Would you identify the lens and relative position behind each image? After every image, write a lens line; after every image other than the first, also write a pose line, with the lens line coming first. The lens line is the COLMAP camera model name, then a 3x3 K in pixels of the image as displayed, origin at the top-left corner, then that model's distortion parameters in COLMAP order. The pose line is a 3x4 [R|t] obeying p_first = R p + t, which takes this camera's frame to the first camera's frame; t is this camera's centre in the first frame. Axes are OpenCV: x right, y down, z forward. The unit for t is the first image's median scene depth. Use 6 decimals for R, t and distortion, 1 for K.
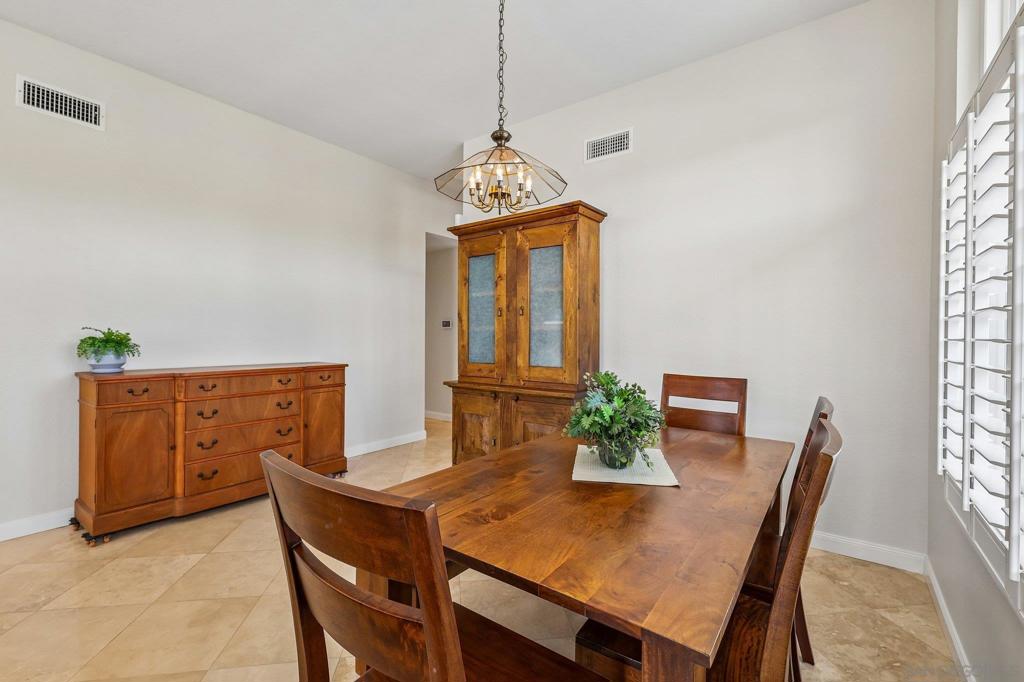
lens RADIAL K [[442.5, 0, 517.3], [0, 442.5, 335.7], [0, 0, 1]] dist [-0.000055, -0.000163]
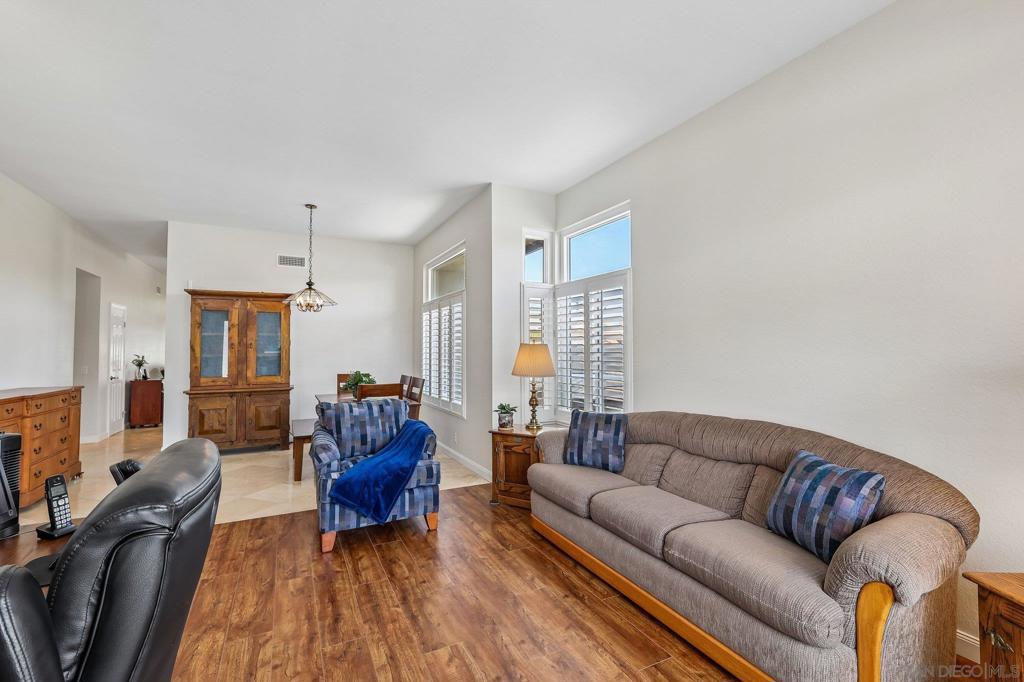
lens RADIAL K [[442.5, 0, 517.3], [0, 442.5, 335.7], [0, 0, 1]] dist [-0.000055, -0.000163]
pose [[0.441115, 0.020167, 0.897224, -1.163661], [0.009879, 0.999578, -0.027325, -0.038443], [-0.897396, 0.020918, 0.440730, -0.786226]]
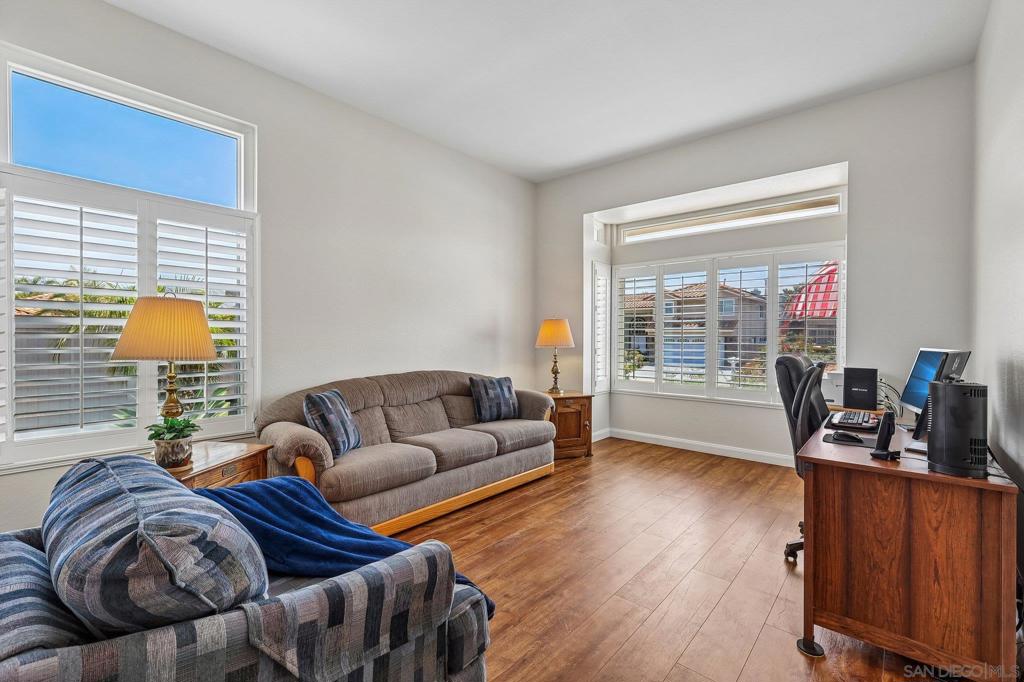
lens RADIAL K [[441.6, 0, 511.1], [0, 441.6, 339.5], [0, 0, 1]] dist [0.002104, -0.000481]
pose [[-0.996199, -0.013399, 0.086075, -0.562533], [-0.012185, 0.999819, 0.014608, -0.002841], [-0.086255, 0.013503, -0.996182, 0.381188]]
